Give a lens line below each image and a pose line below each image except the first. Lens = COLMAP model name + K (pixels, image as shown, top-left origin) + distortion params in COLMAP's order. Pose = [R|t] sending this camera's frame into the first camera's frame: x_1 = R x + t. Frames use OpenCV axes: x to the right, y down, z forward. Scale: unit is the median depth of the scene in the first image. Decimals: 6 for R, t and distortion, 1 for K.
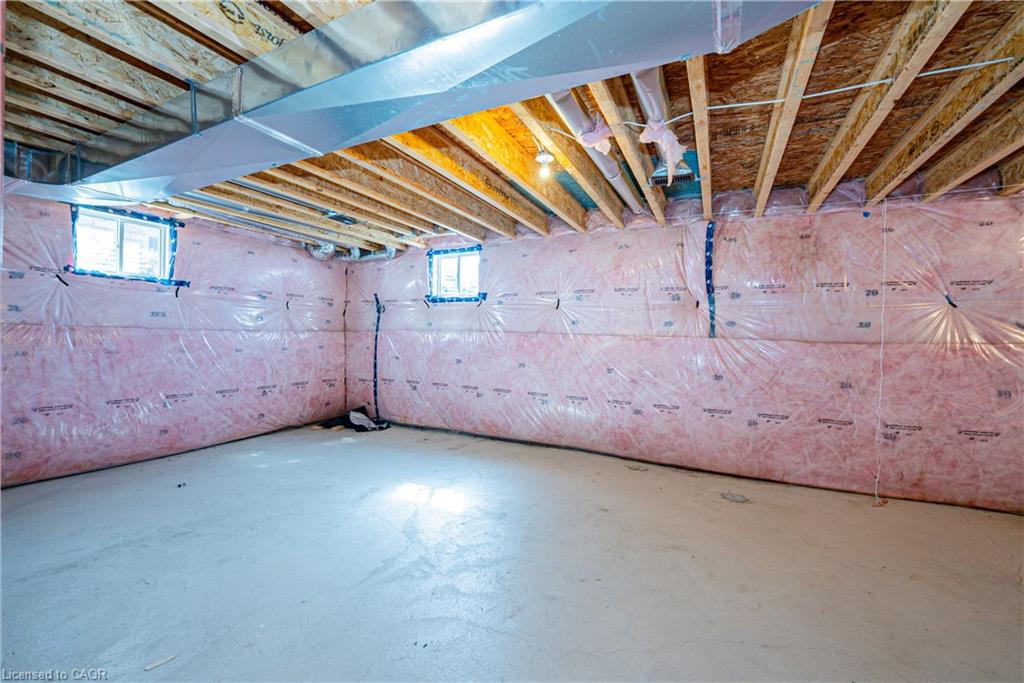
lens RADIAL K [[415.3, 0, 511.4], [0, 415.3, 336.9], [0, 0, 1]] dist [0.001968, 0.000054]
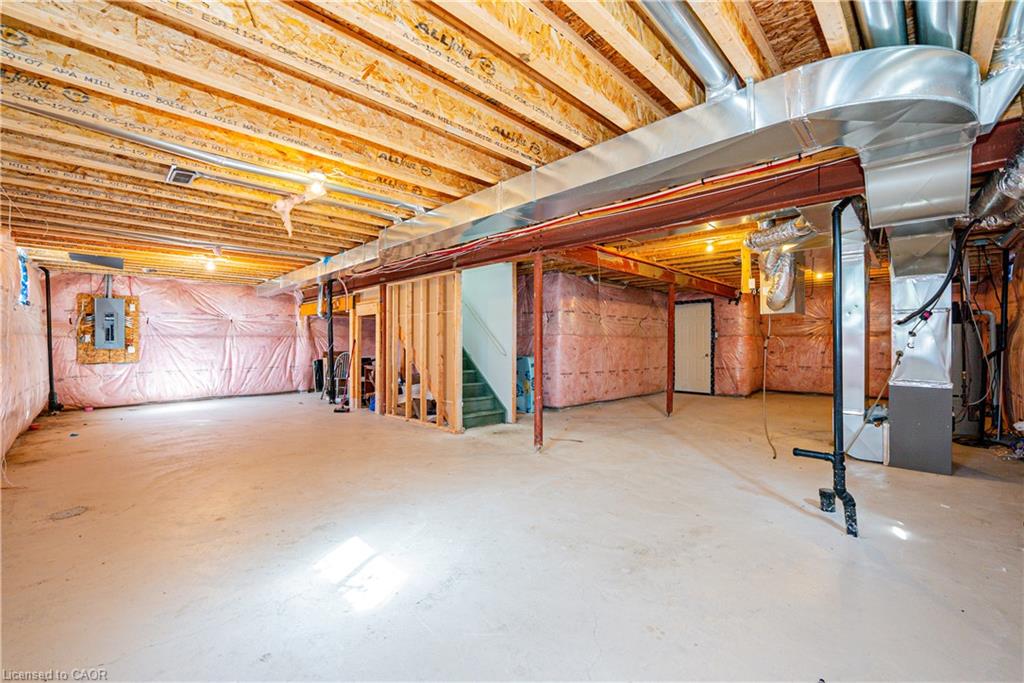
lens RADIAL K [[415.3, 0, 513.7], [0, 415.3, 338.8], [0, 0, 1]] dist [0.001968, 0.000054]
pose [[-0.945807, -0.014288, 0.324416, -0.649382], [-0.010397, 0.999852, 0.013724, -0.006182], [-0.324564, 0.009607, -0.945815, 1.556630]]
